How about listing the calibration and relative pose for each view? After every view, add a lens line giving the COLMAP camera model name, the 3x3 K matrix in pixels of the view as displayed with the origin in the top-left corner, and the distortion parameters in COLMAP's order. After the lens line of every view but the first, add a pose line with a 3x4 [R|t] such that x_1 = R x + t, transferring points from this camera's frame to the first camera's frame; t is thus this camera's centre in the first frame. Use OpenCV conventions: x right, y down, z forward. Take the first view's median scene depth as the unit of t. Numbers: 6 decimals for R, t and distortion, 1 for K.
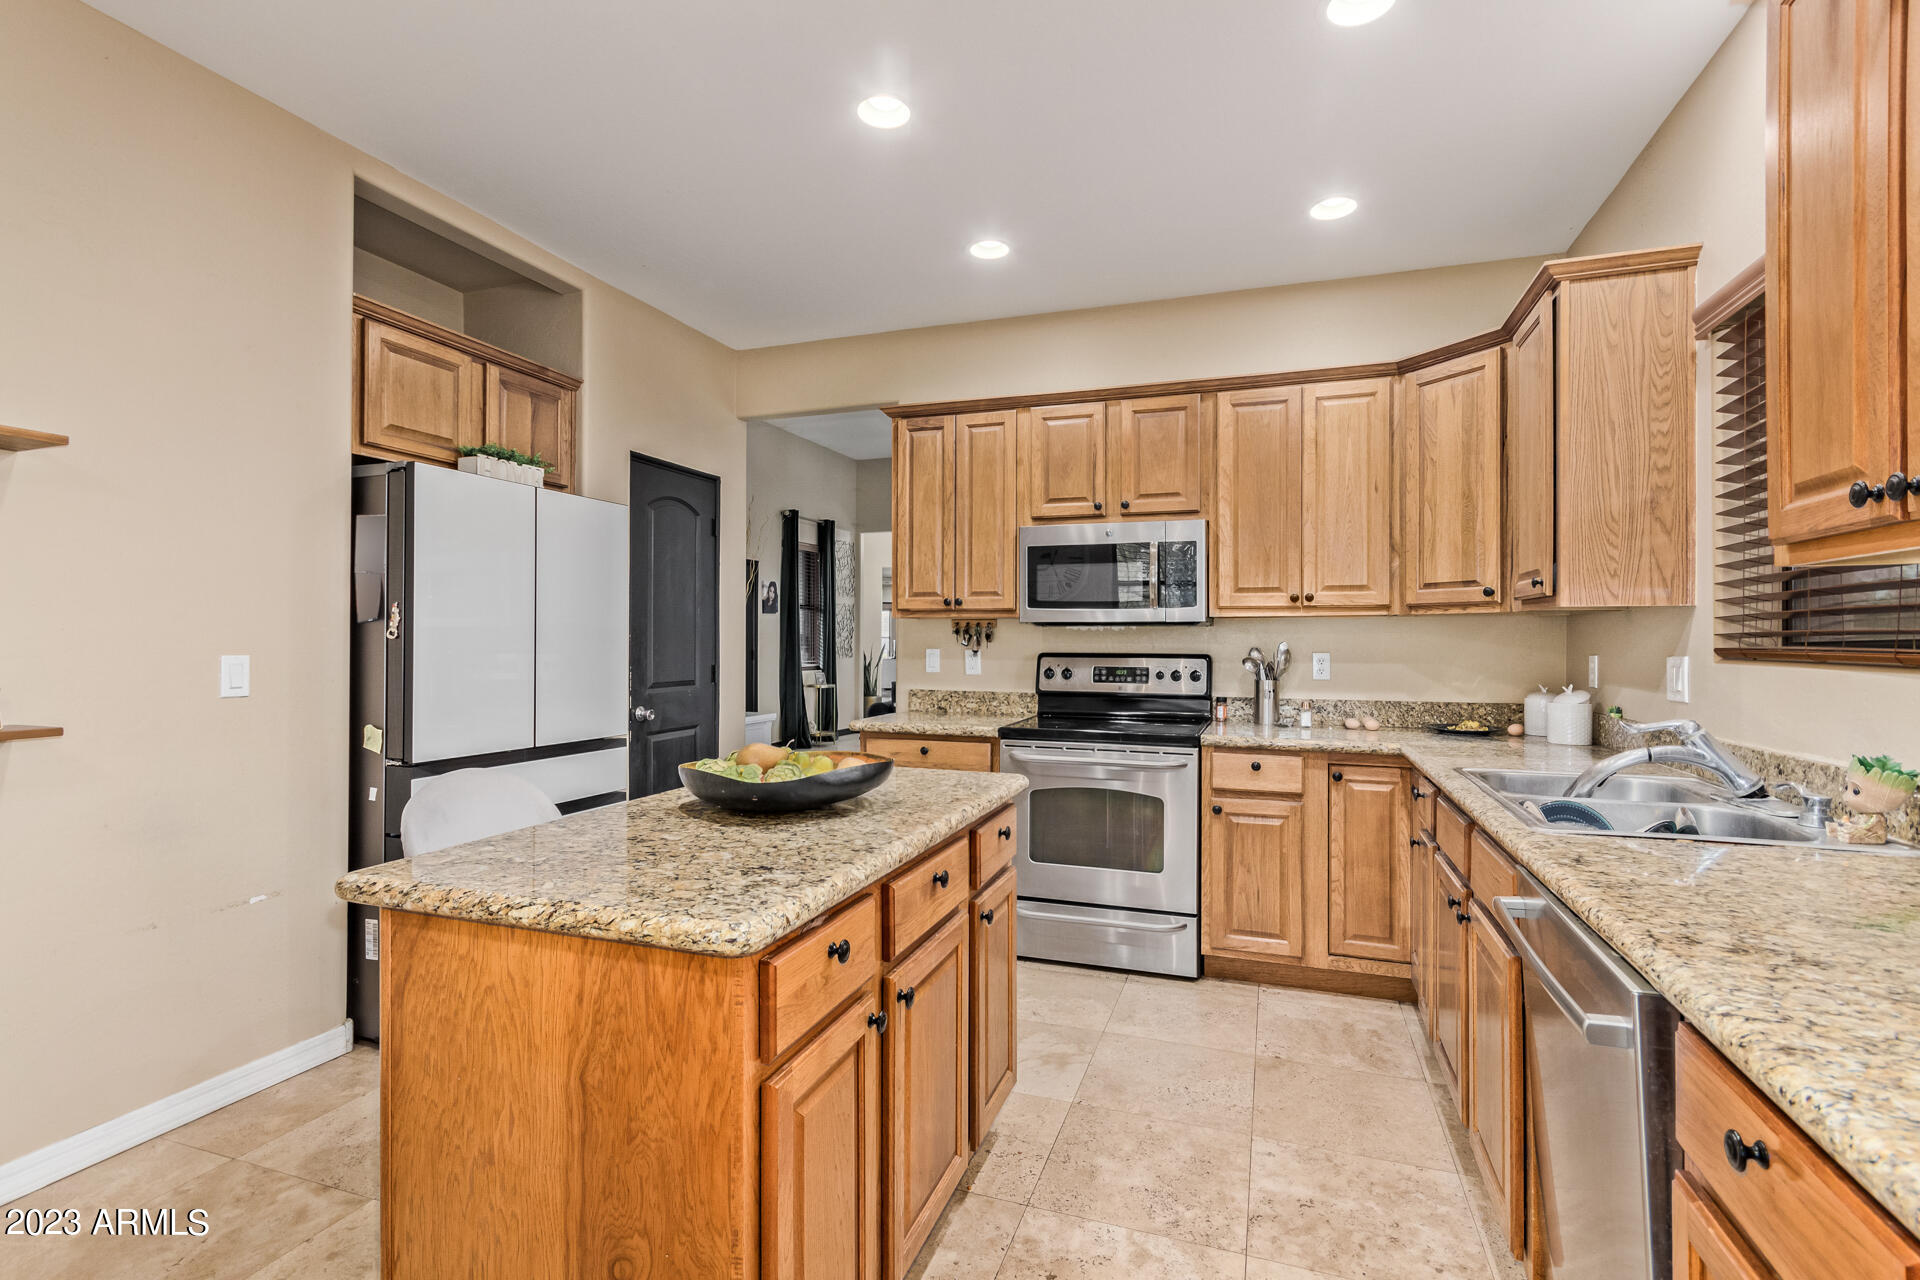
lens RADIAL K [[893.1, 0, 963.1], [0, 893.1, 637.6], [0, 0, 1]] dist [0.001489, 0.000740]
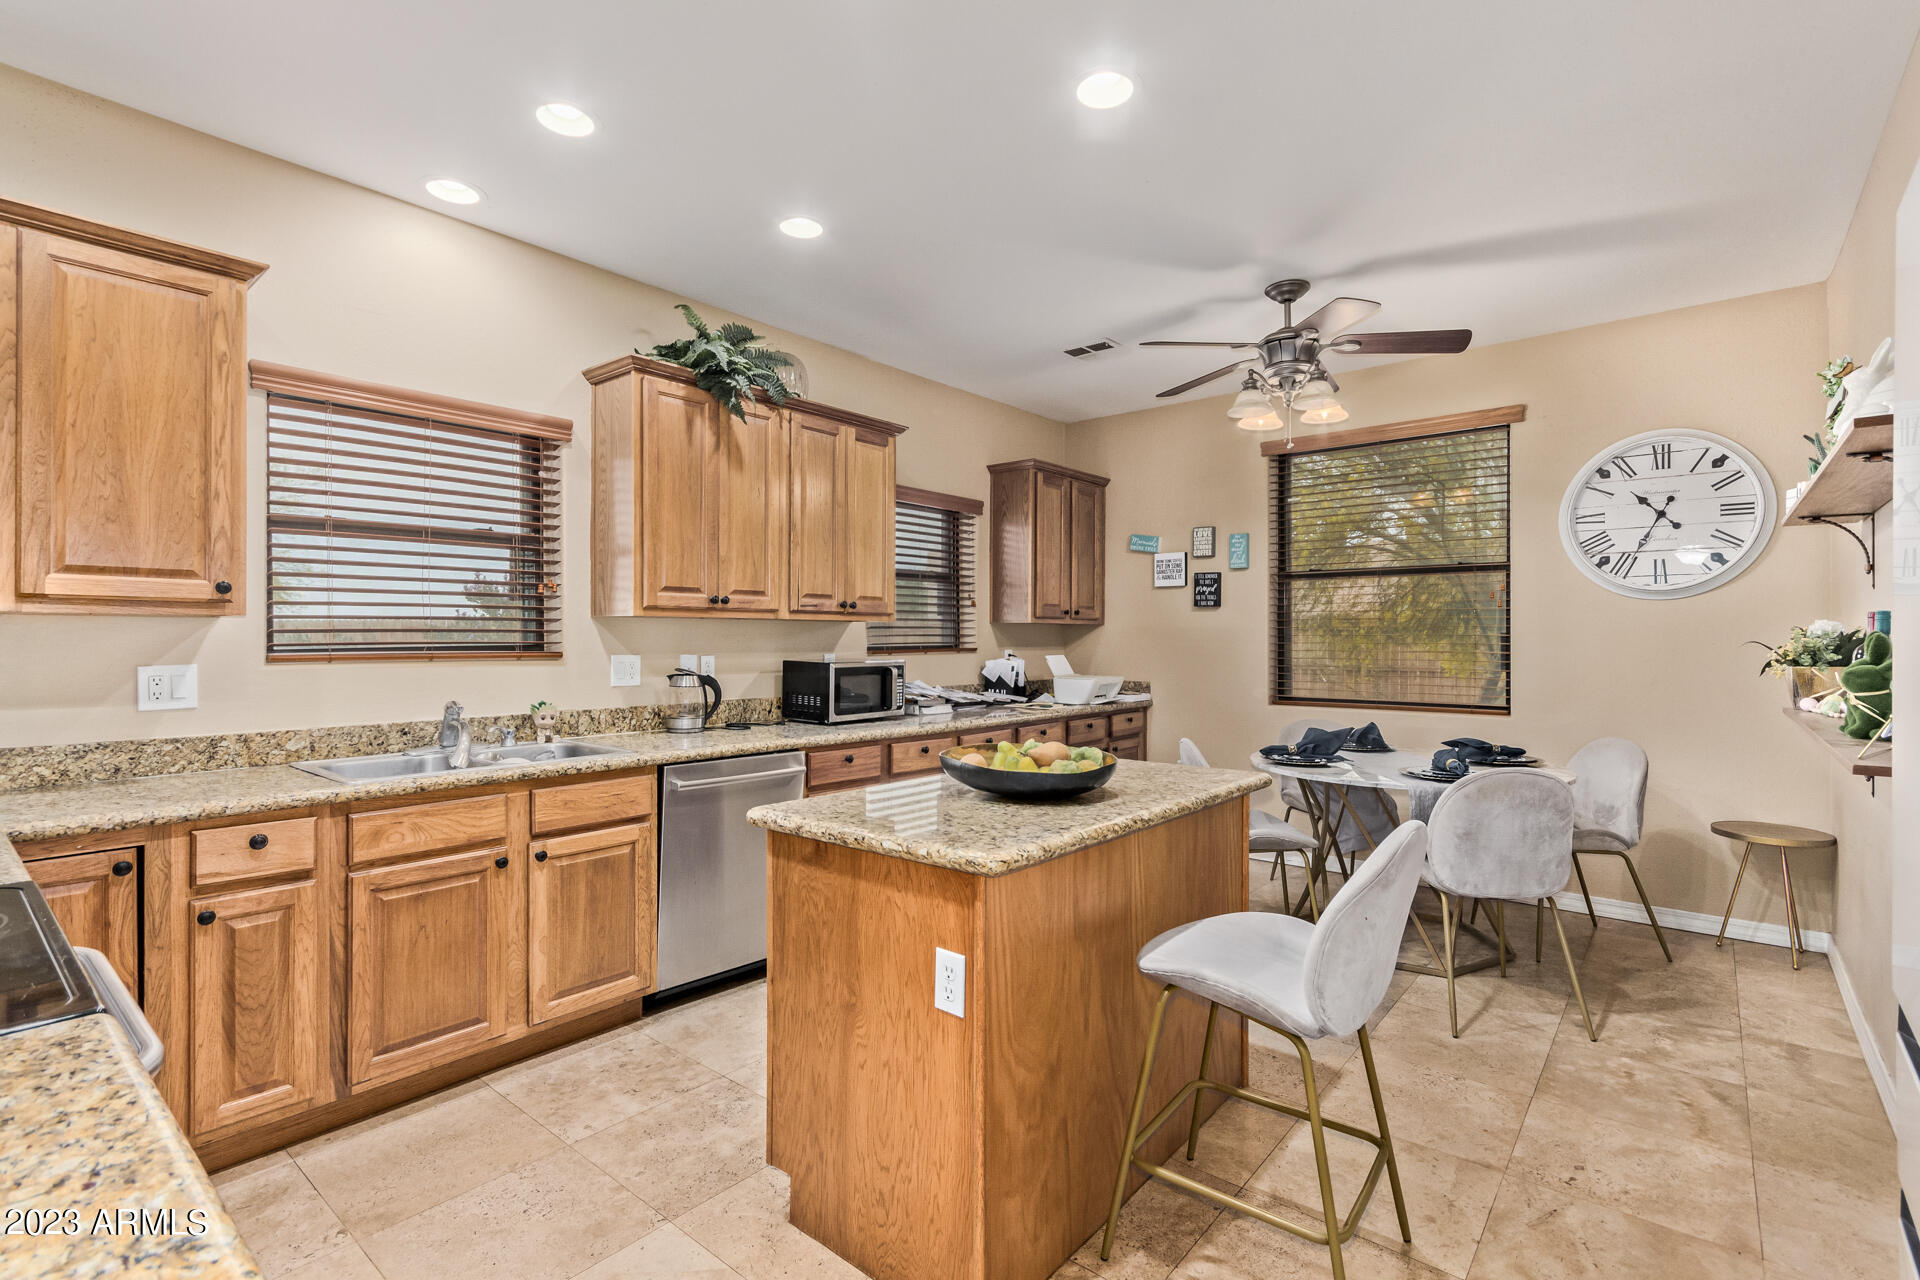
lens RADIAL K [[893.1, 0, 956.3], [0, 893.1, 641.6], [0, 0, 1]] dist [0.001489, 0.000740]
pose [[-0.936054, -0.000751, 0.351856, -0.282943], [-0.001151, 0.999999, -0.000927, -0.003783], [-0.351855, -0.001273, -0.936054, 1.161750]]
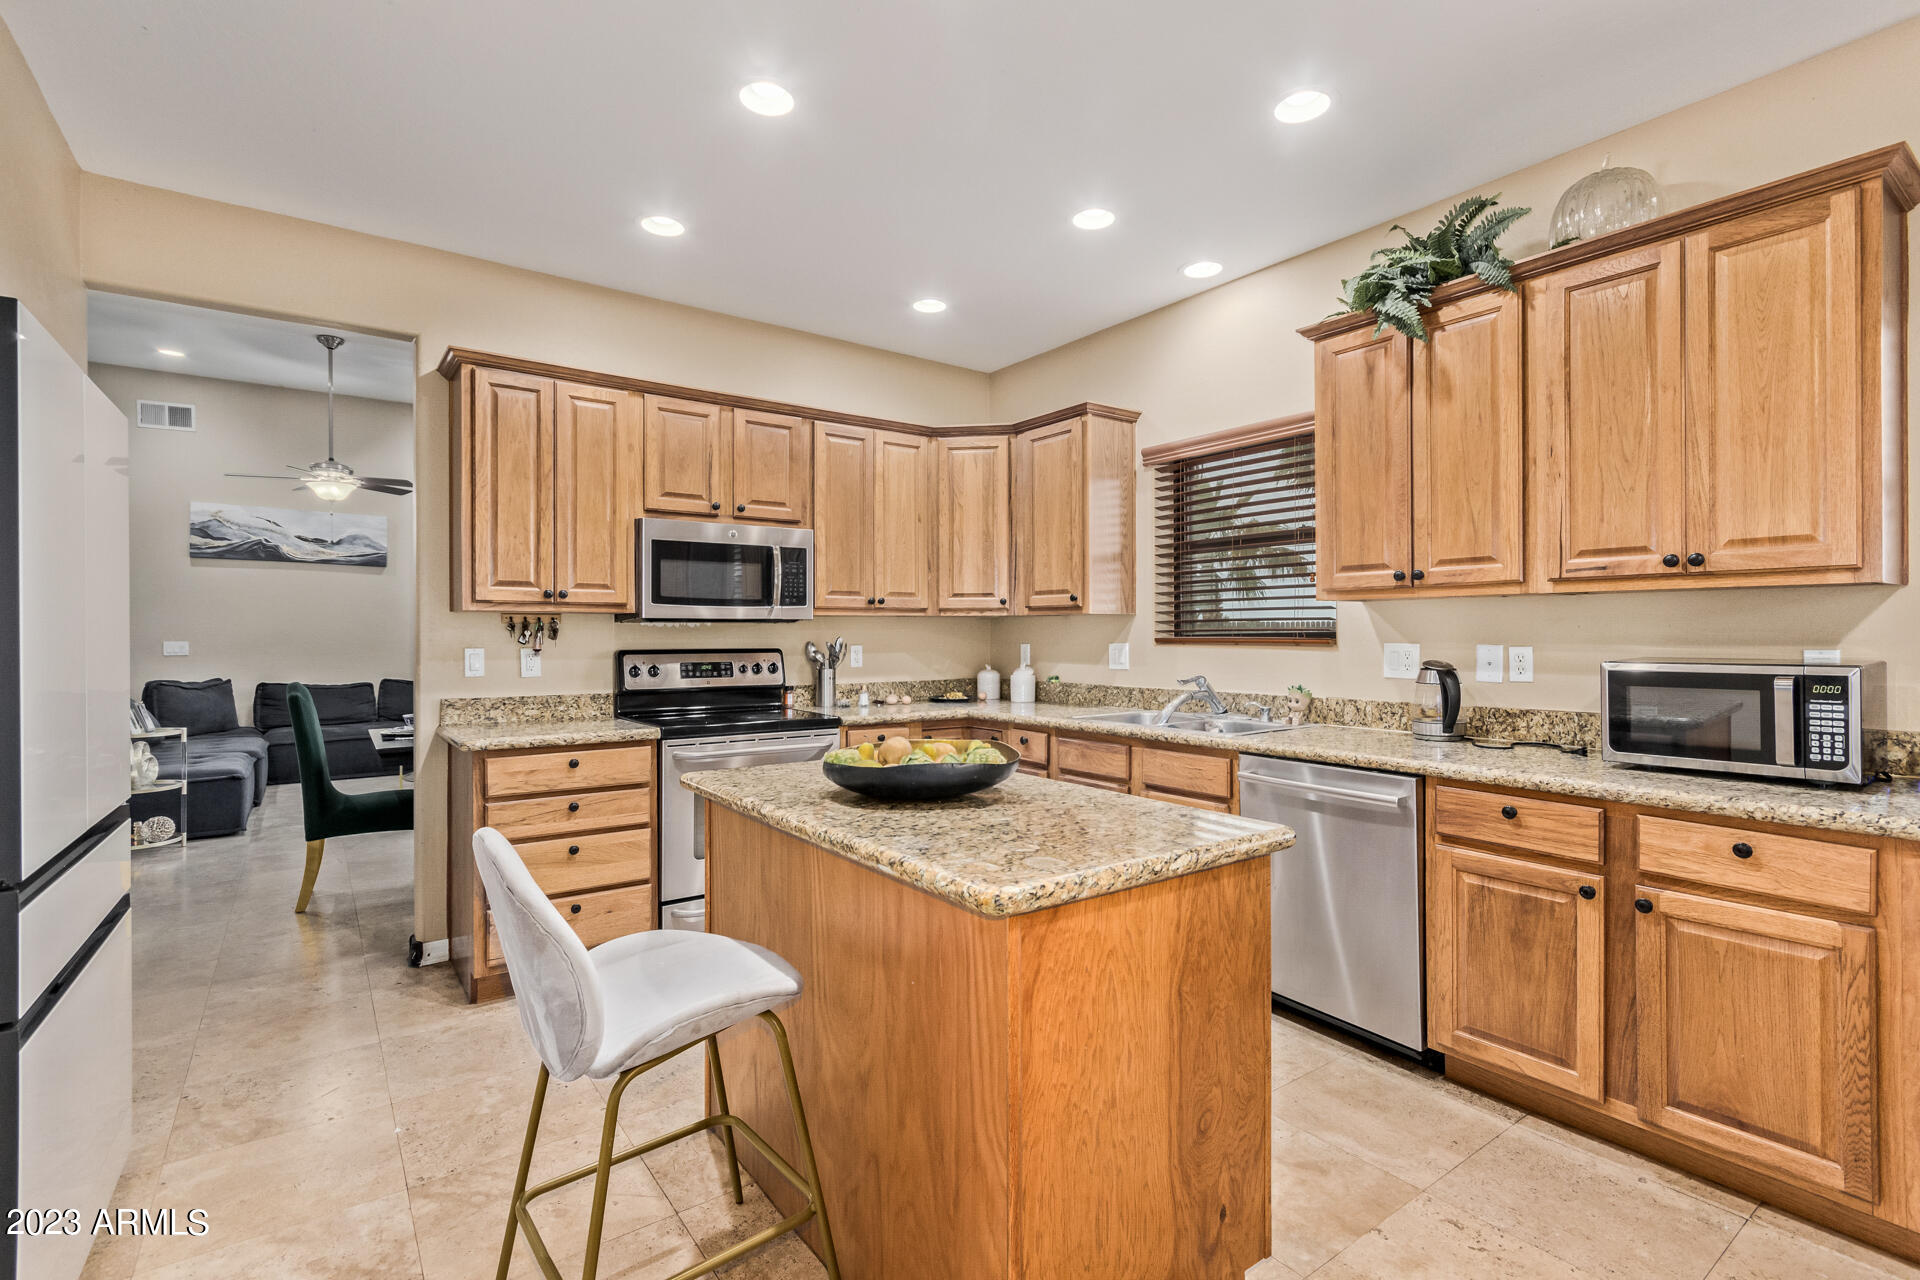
lens RADIAL K [[893.1, 0, 970.3], [0, 893.1, 634.3], [0, 0, 1]] dist [0.001489, 0.000740]
pose [[0.560981, -0.005074, 0.827813, -0.566110], [0.003009, 0.999987, 0.004090, -0.002879], [-0.827823, 0.000197, 0.560989, 0.190181]]
